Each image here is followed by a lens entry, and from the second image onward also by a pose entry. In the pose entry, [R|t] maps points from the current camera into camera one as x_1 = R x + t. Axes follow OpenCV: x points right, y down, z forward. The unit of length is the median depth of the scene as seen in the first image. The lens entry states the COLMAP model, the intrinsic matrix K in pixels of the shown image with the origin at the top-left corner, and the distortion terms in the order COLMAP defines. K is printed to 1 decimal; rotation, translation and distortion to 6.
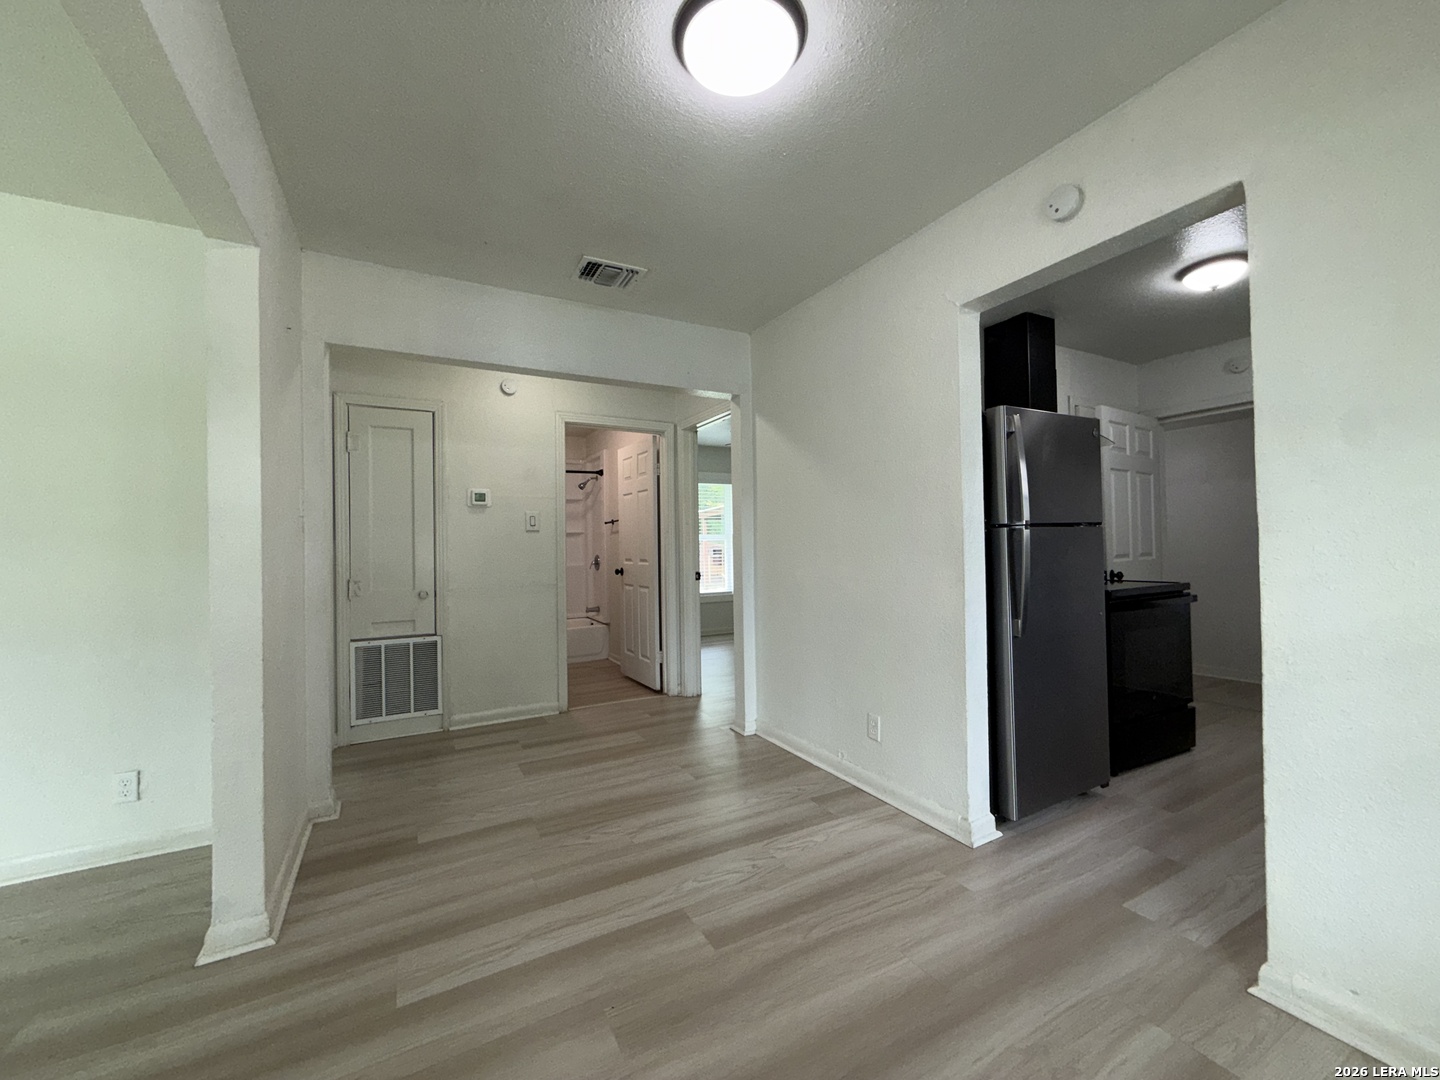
lens RADIAL K [[576.0, 0, 715.9], [0, 576.0, 538.4], [0, 0, 1]] dist [-0.000105, -0.000271]
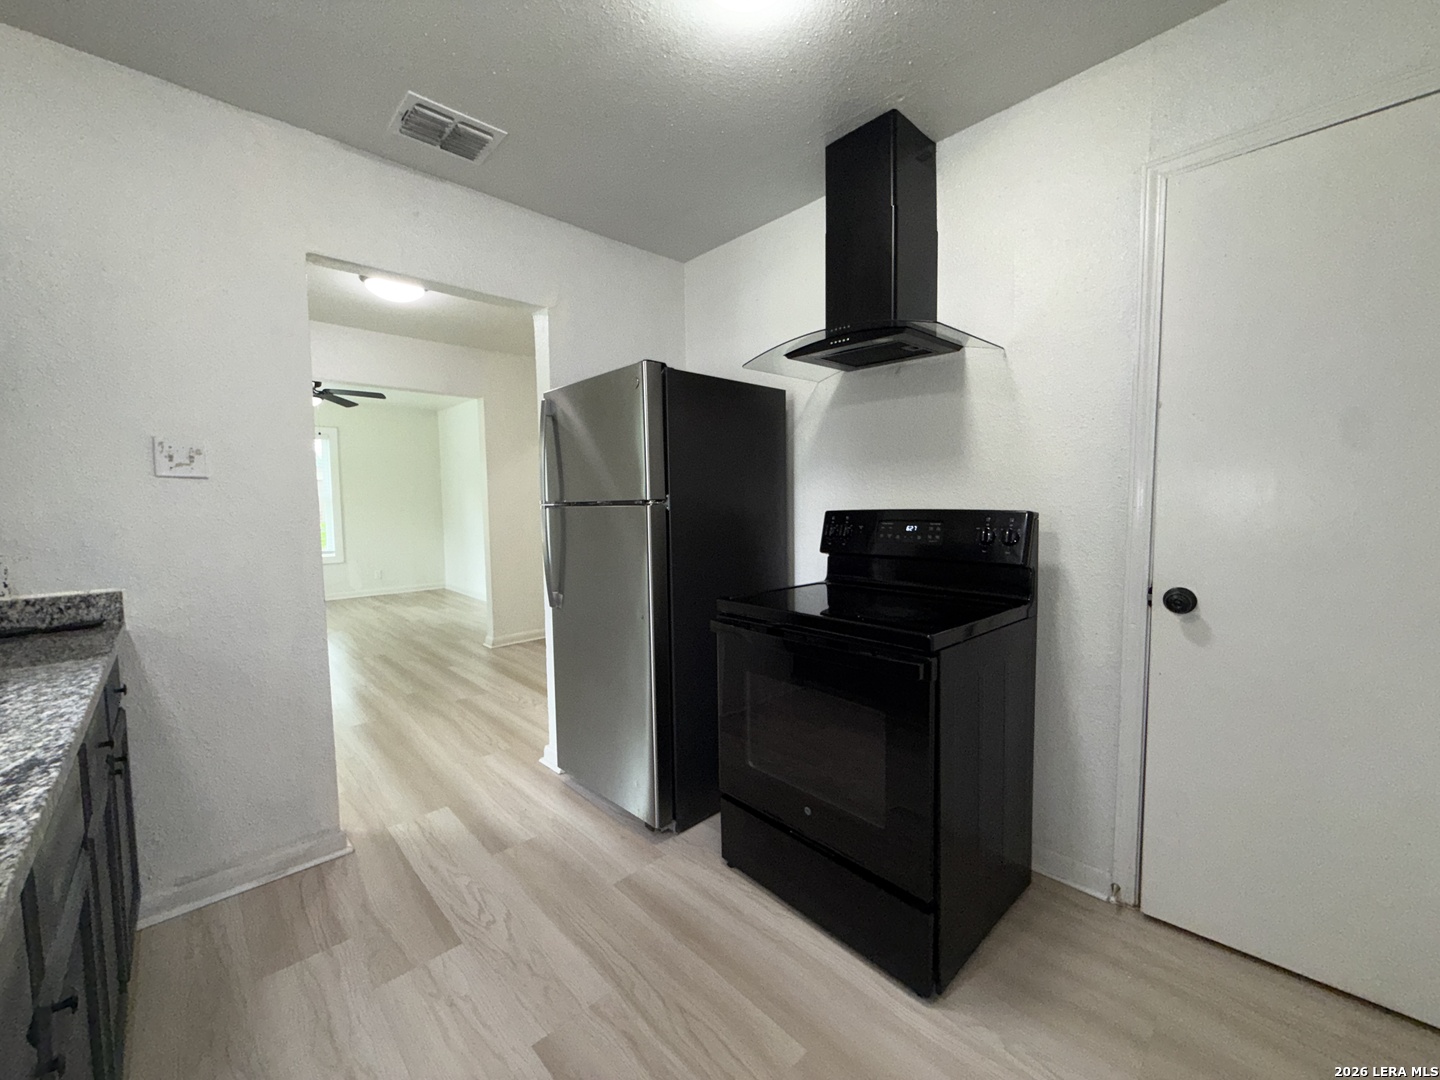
lens RADIAL K [[576.0, 0, 715.9], [0, 576.0, 538.4], [0, 0, 1]] dist [-0.000105, -0.000271]
pose [[0.257867, 0.081576, -0.962731, 1.749352], [0.017933, 0.995854, 0.089186, -0.052831], [0.966014, -0.040263, 0.255335, 1.089732]]
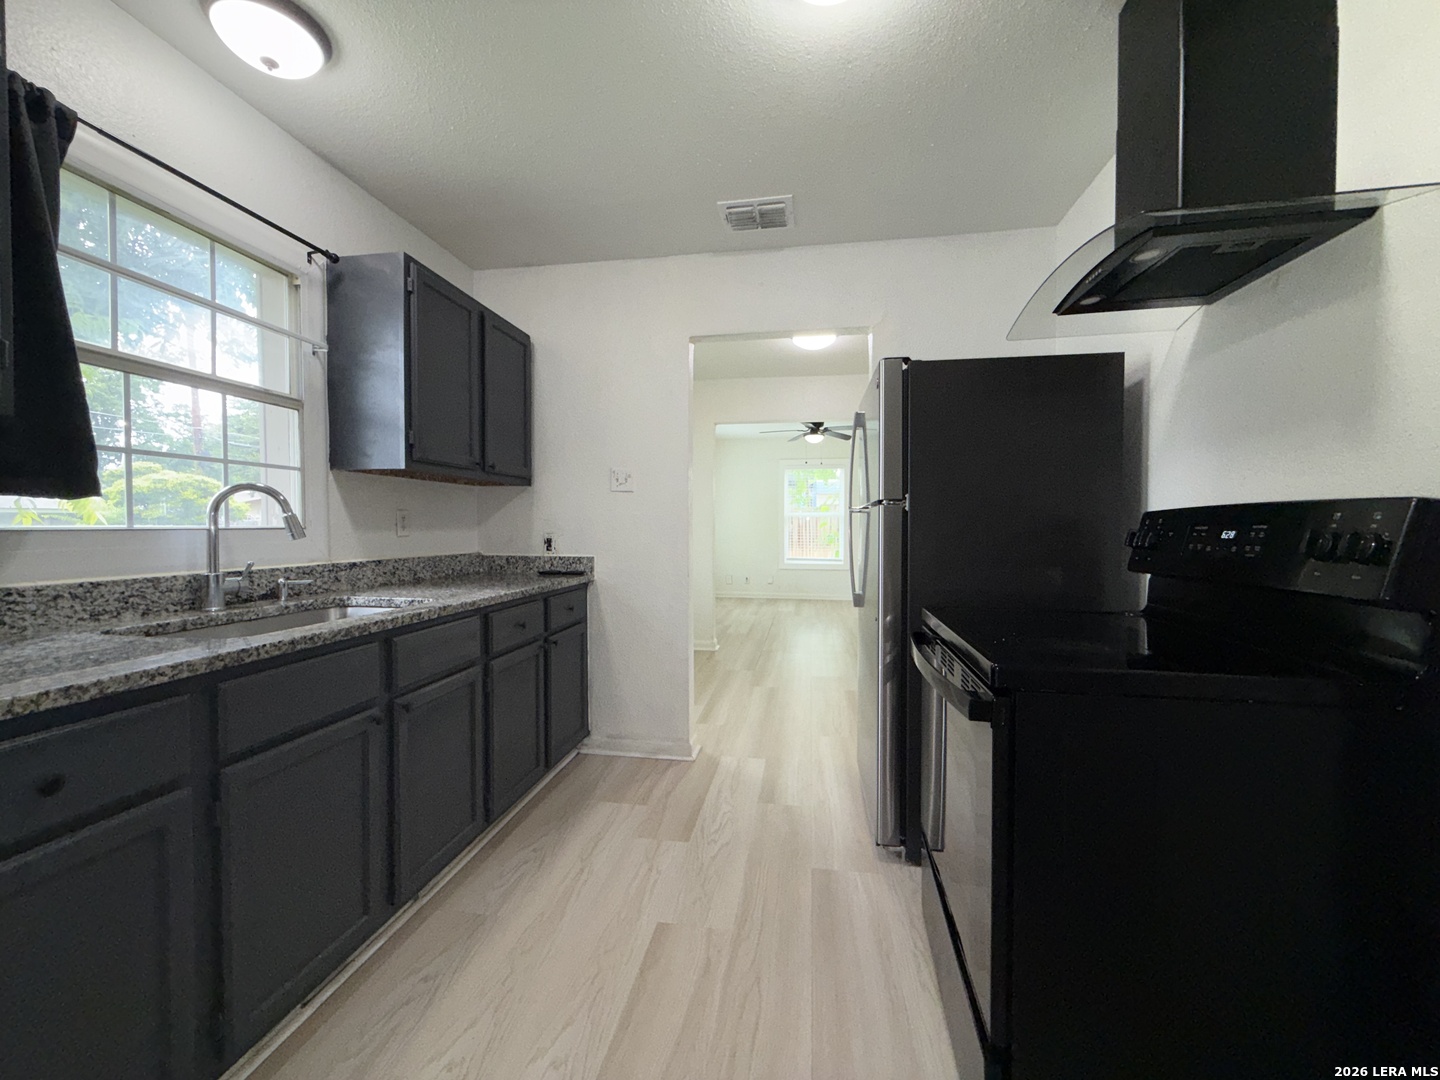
lens RADIAL K [[580.4, 0, 720.0], [0, 580.4, 540.0], [0, 0, 1]] dist [0.001835, 0.000407]
pose [[-0.613789, 0.033700, -0.788750, 1.705428], [0.018173, 0.999427, 0.028560, -0.000629], [0.789261, 0.003196, -0.614050, 1.591799]]
